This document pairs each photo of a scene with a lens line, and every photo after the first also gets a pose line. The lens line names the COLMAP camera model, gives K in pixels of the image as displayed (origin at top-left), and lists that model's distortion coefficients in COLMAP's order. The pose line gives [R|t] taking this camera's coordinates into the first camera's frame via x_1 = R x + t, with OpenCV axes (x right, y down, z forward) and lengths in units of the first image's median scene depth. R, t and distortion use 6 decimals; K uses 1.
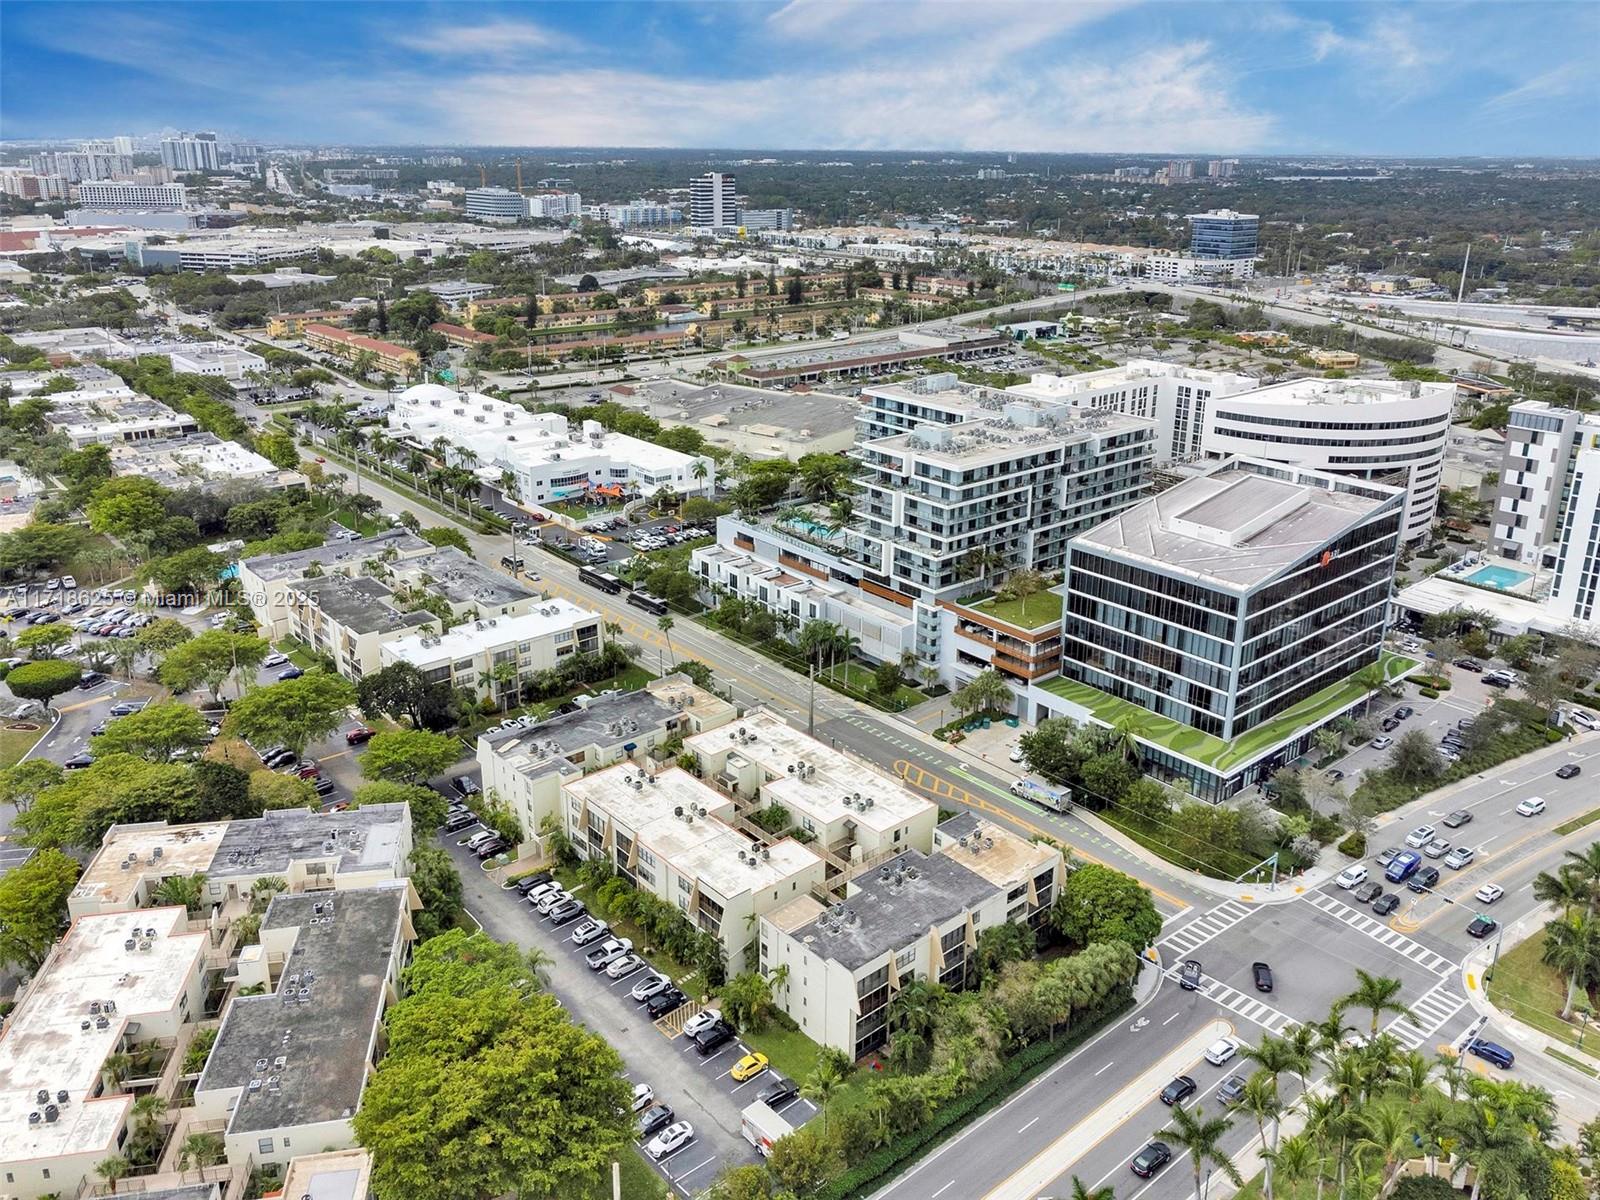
lens RADIAL K [[1215.8, 0, 800.5], [0, 1215.8, 546.7], [0, 0, 1]] dist [0.045748, -0.061217]
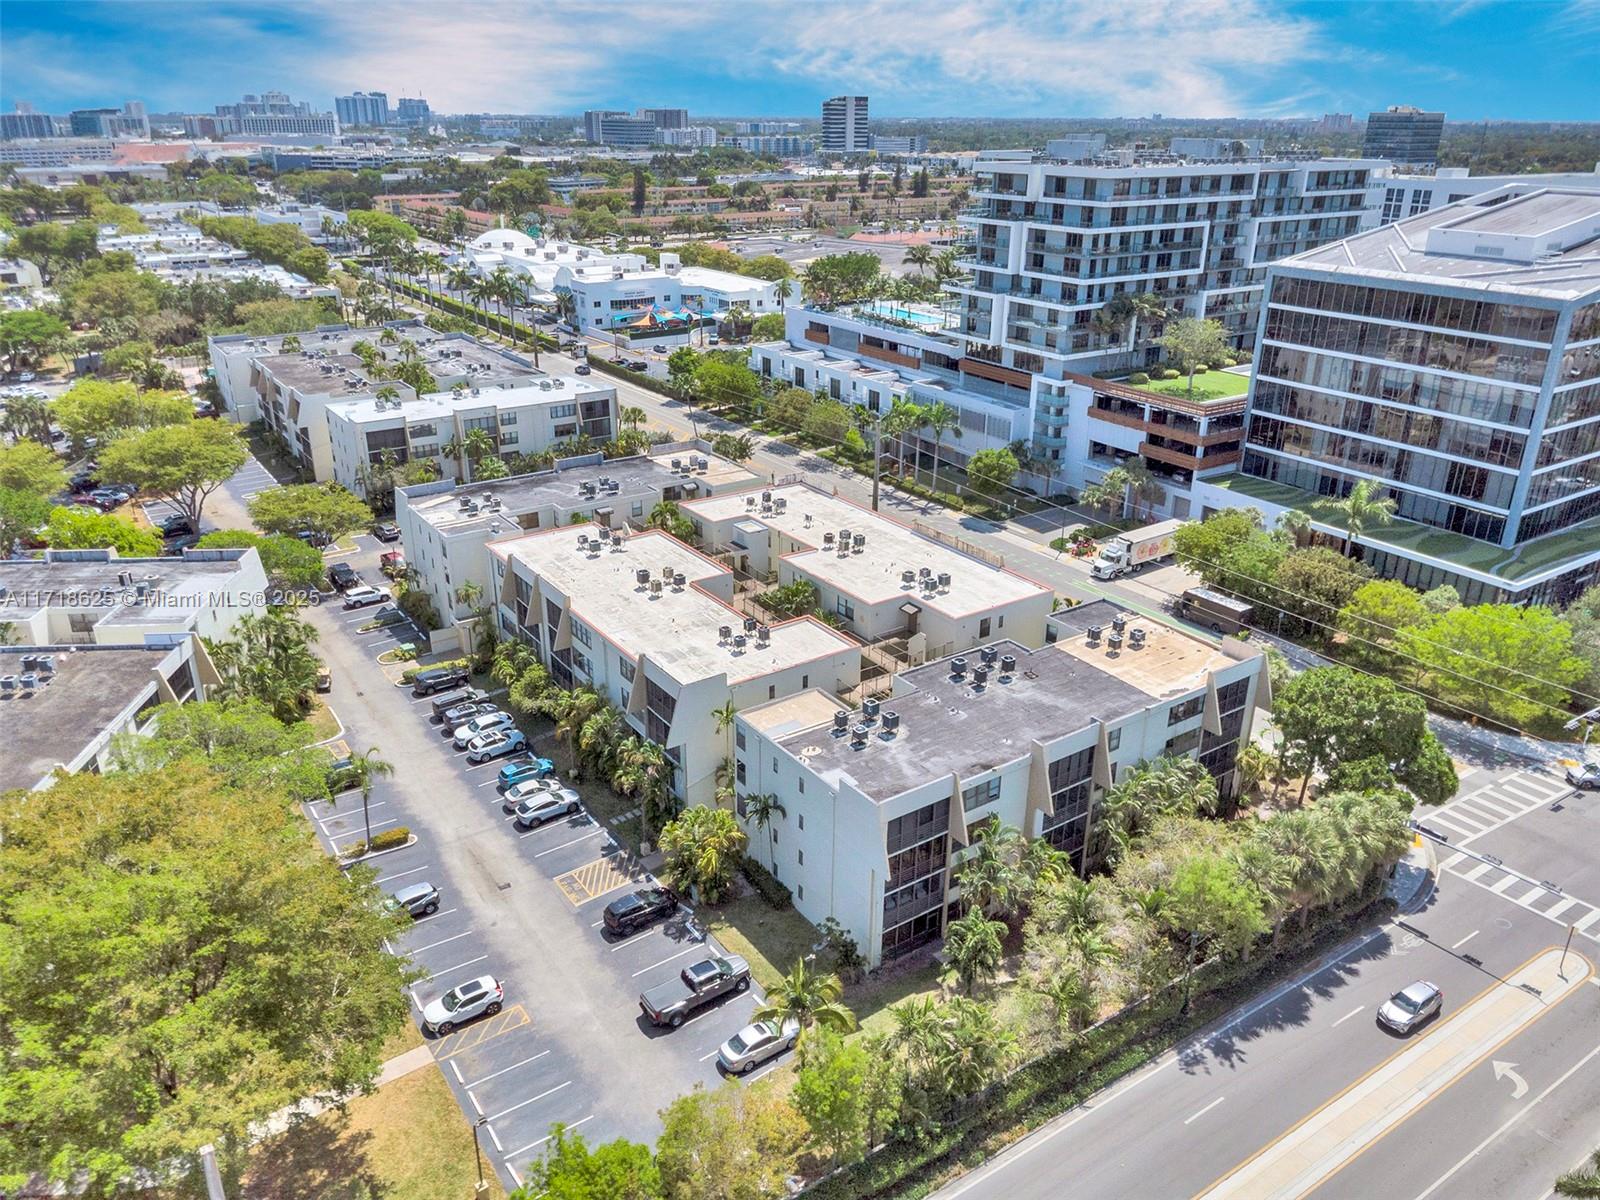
lens RADIAL K [[1167.2, 0, 789.0], [0, 1167.2, 604.5], [0, 0, 1]] dist [0.013782, 0.002612]
pose [[0.992878, 0.043474, -0.110917, 0.031974], [-0.033417, 0.995292, 0.090976, 0.122649], [0.114350, -0.086621, 0.989657, 0.281289]]
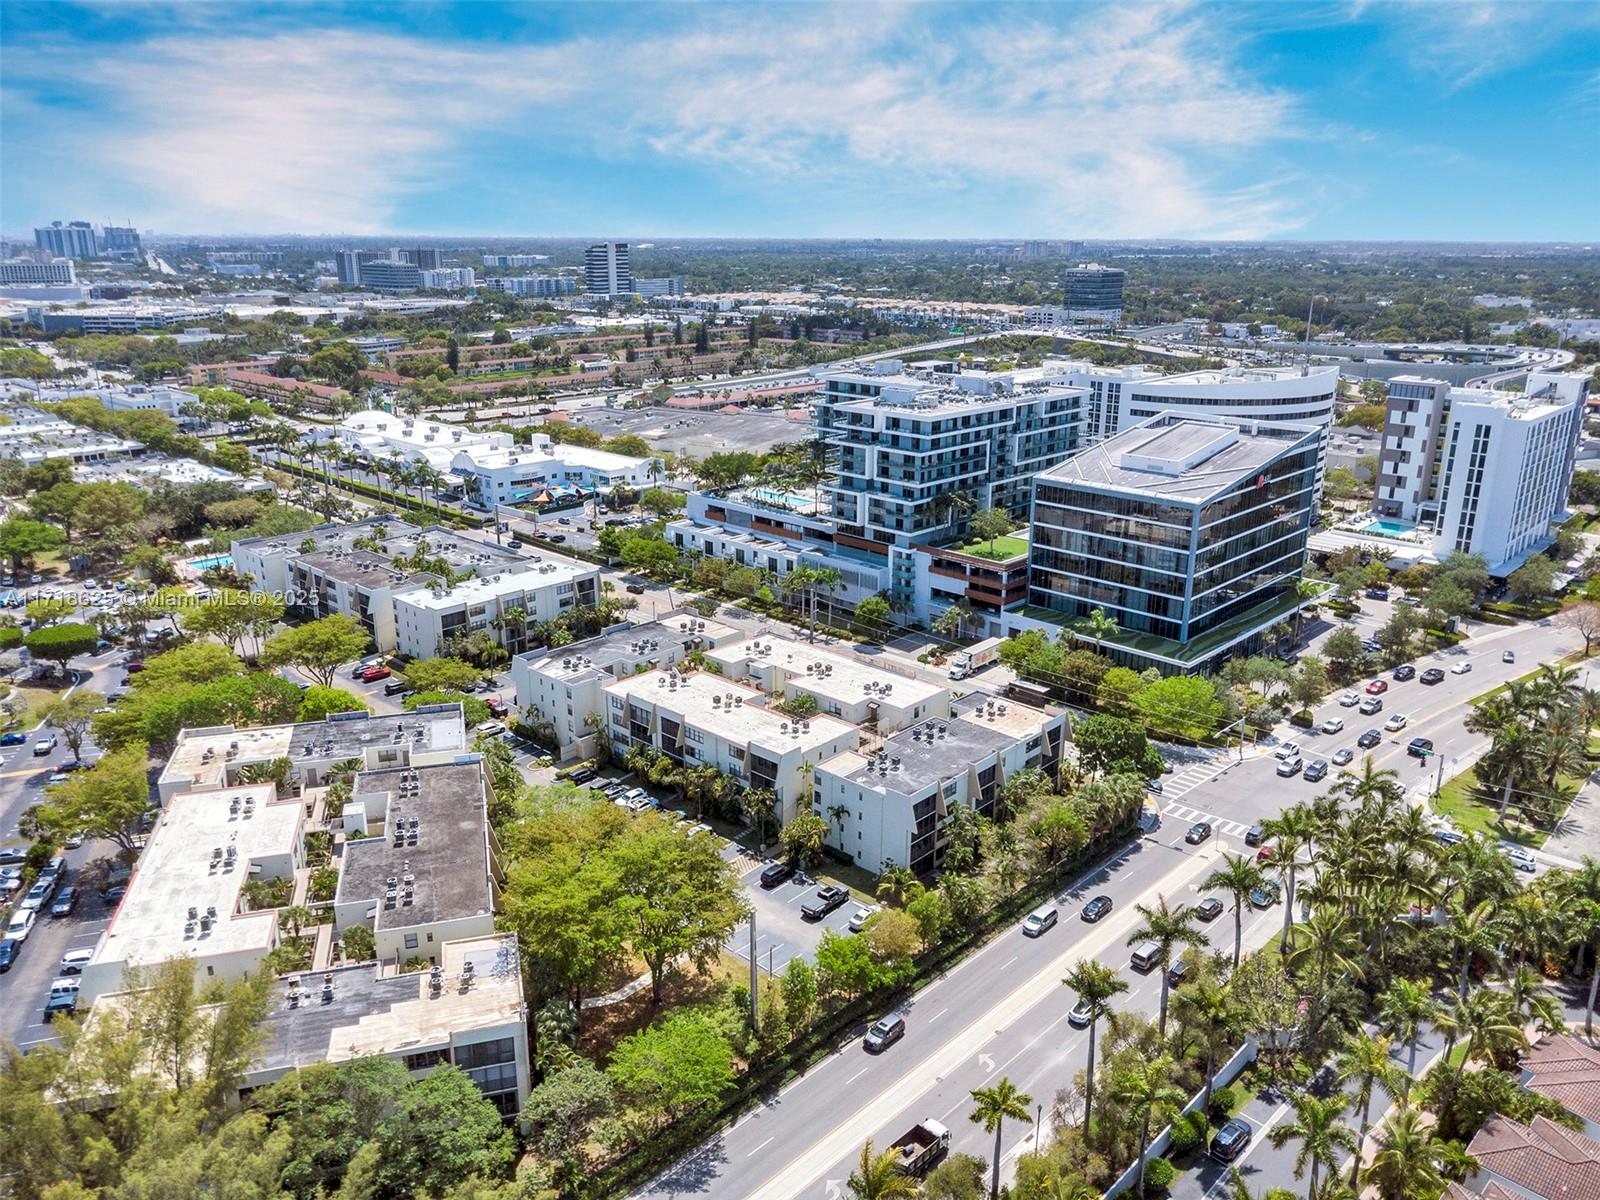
lens RADIAL K [[1167.2, 0, 789.0], [0, 1167.2, 604.5], [0, 0, 1]] dist [0.013782, 0.002612]
pose [[0.995895, -0.034542, 0.083662, -0.084795], [0.035019, 0.999378, -0.004237, 0.098318], [-0.083464, 0.007149, 0.996485, -0.031893]]
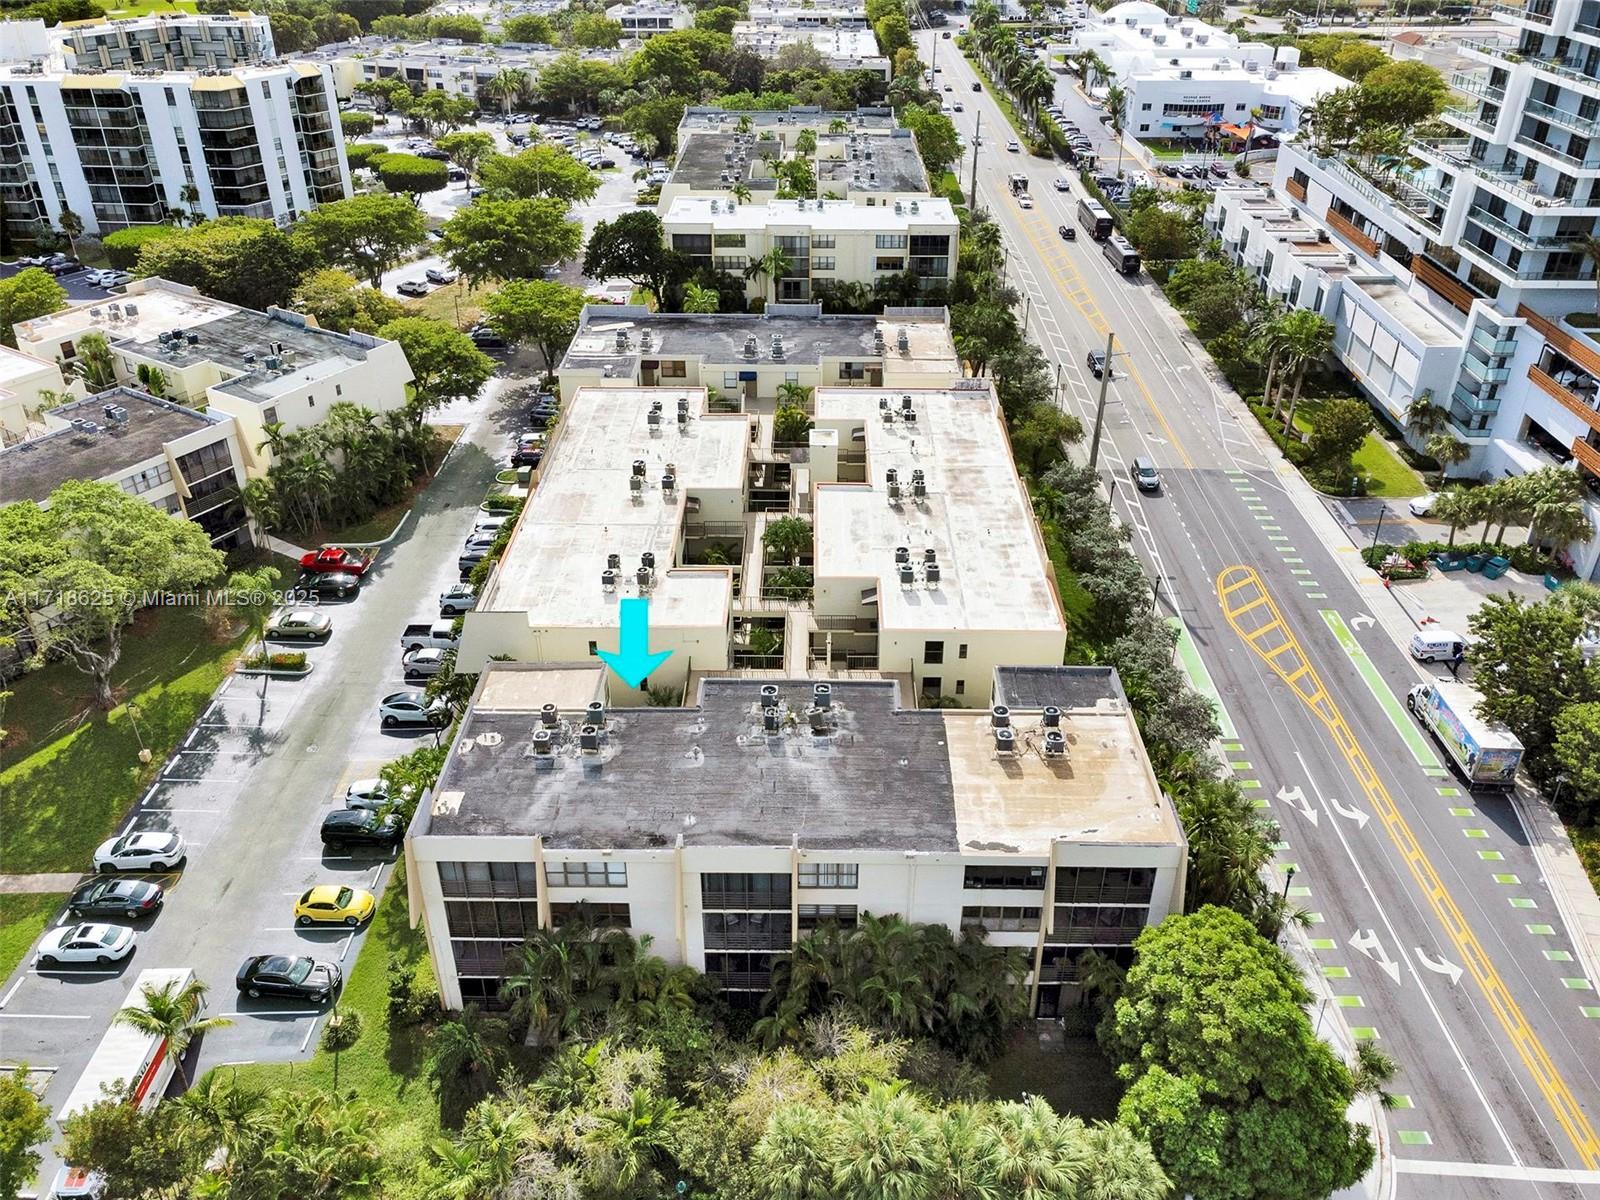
lens RADIAL K [[1217.2, 0, 800.7], [0, 1217.2, 555.9], [0, 0, 1]] dist [0.004596, 0.051050]
pose [[0.756498, 0.332766, -0.563007, 0.202174], [-0.203923, 0.937976, 0.280386, 0.058066], [0.621390, -0.097301, 0.777436, 0.428388]]
